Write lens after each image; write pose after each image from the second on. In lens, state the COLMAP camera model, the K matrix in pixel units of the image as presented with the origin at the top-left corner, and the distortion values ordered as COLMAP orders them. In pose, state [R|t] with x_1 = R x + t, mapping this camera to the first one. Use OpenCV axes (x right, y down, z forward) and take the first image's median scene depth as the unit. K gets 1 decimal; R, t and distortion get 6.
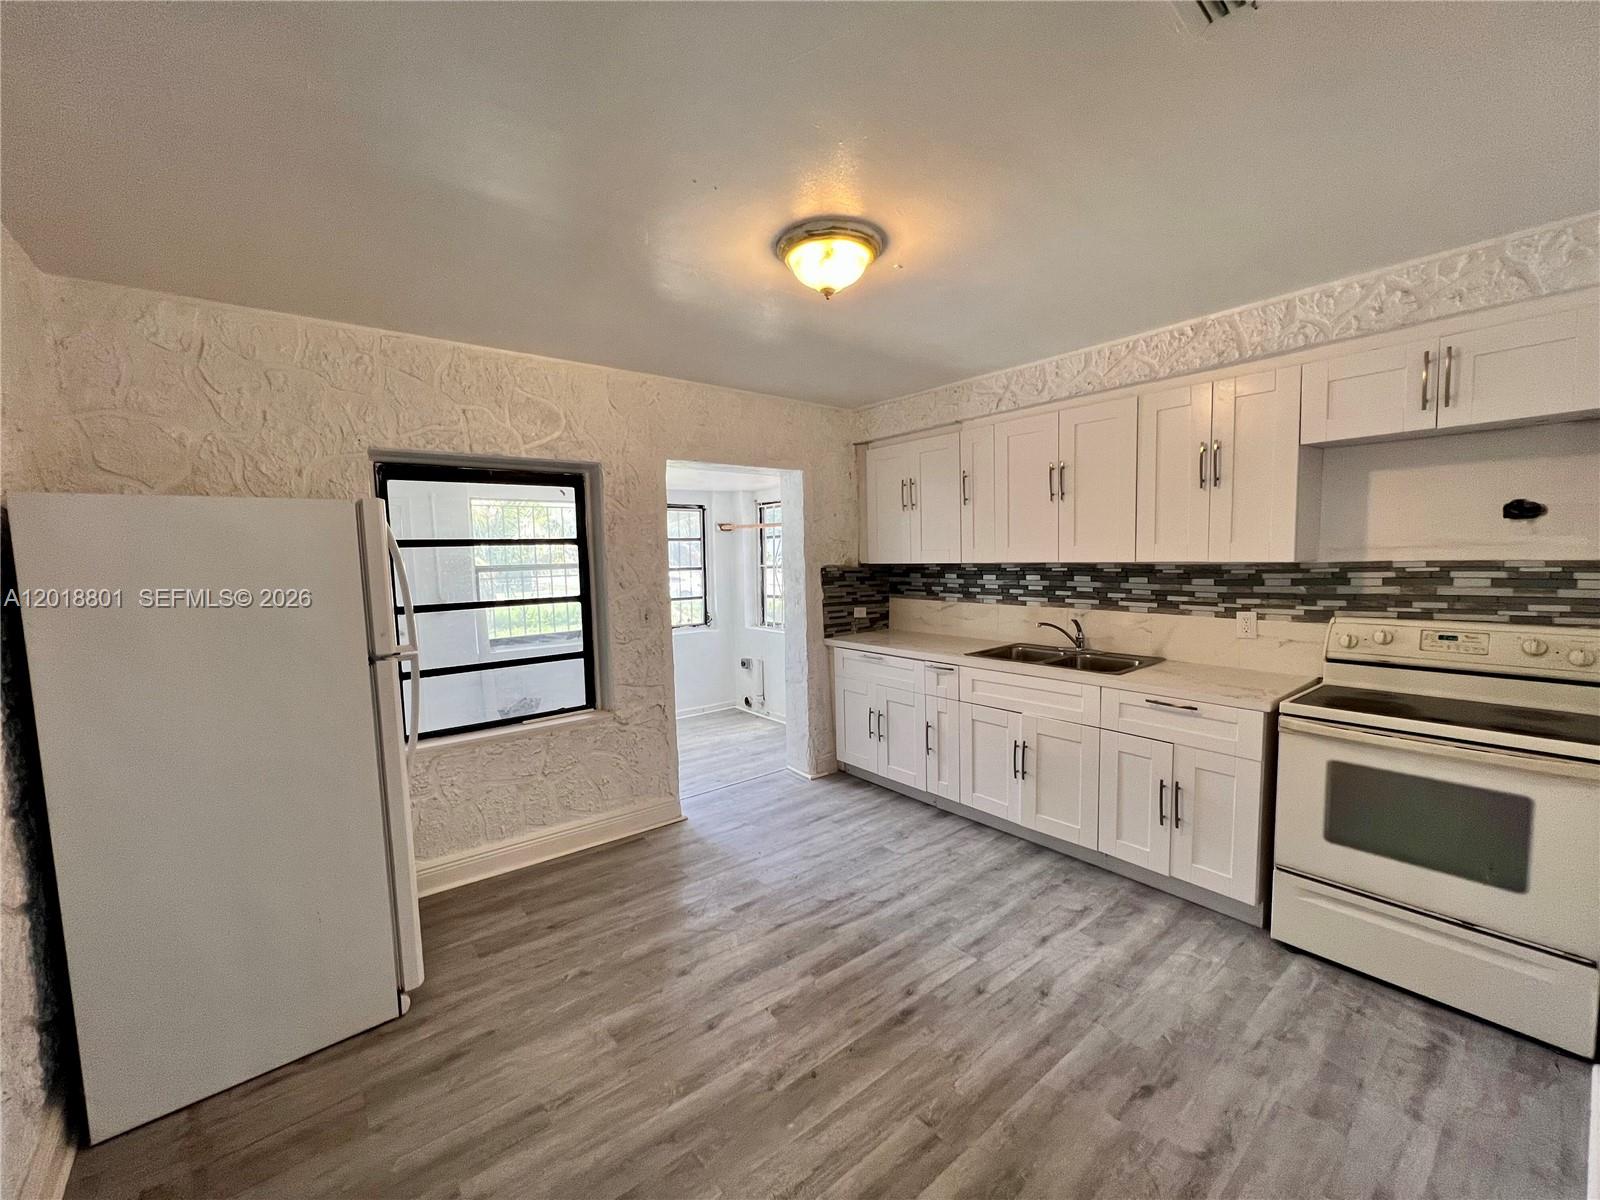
lens RADIAL K [[647.5, 0, 809.4], [0, 647.5, 603.4], [0, 0, 1]] dist [0.001412, 0.000091]
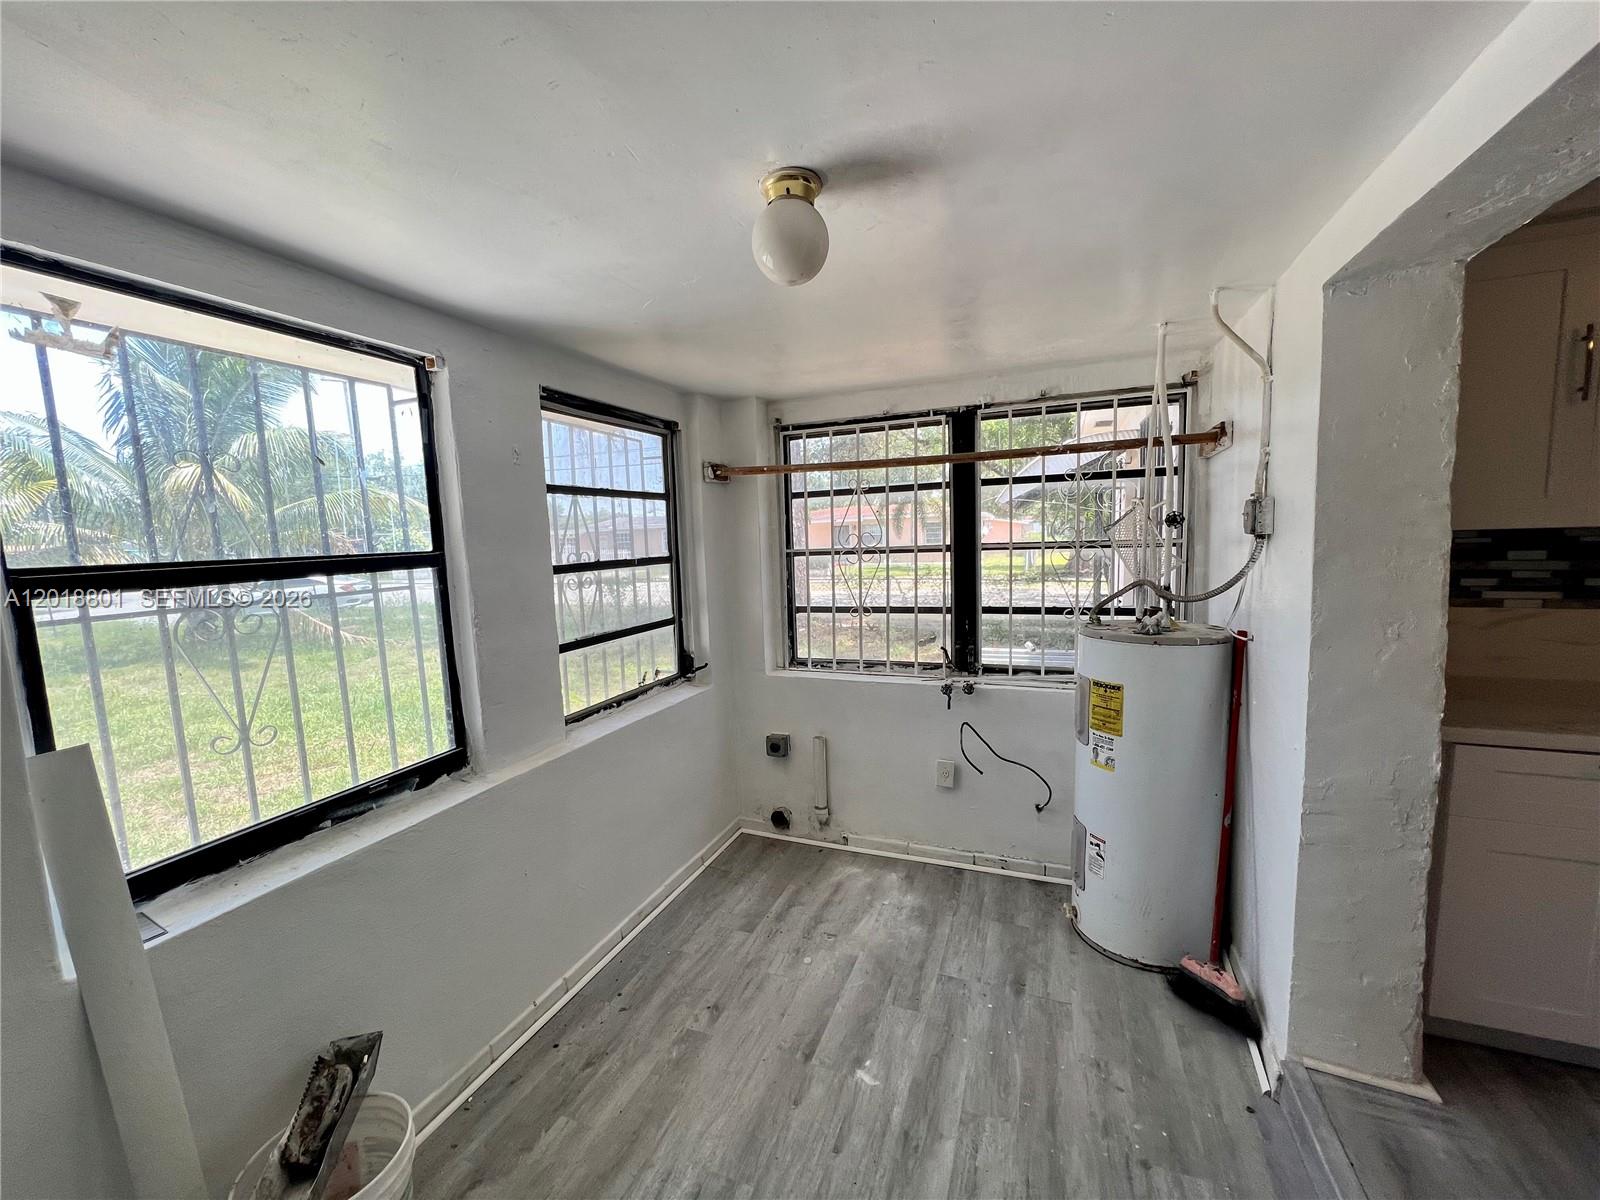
lens RADIAL K [[647.5, 0, 793.0], [0, 647.5, 606.5], [0, 0, 1]] dist [0.001412, 0.000091]
pose [[0.872302, -0.065791, 0.484521, -0.323411], [0.052525, 0.997781, 0.040922, -0.035415], [-0.486138, -0.010247, 0.873822, 0.557939]]
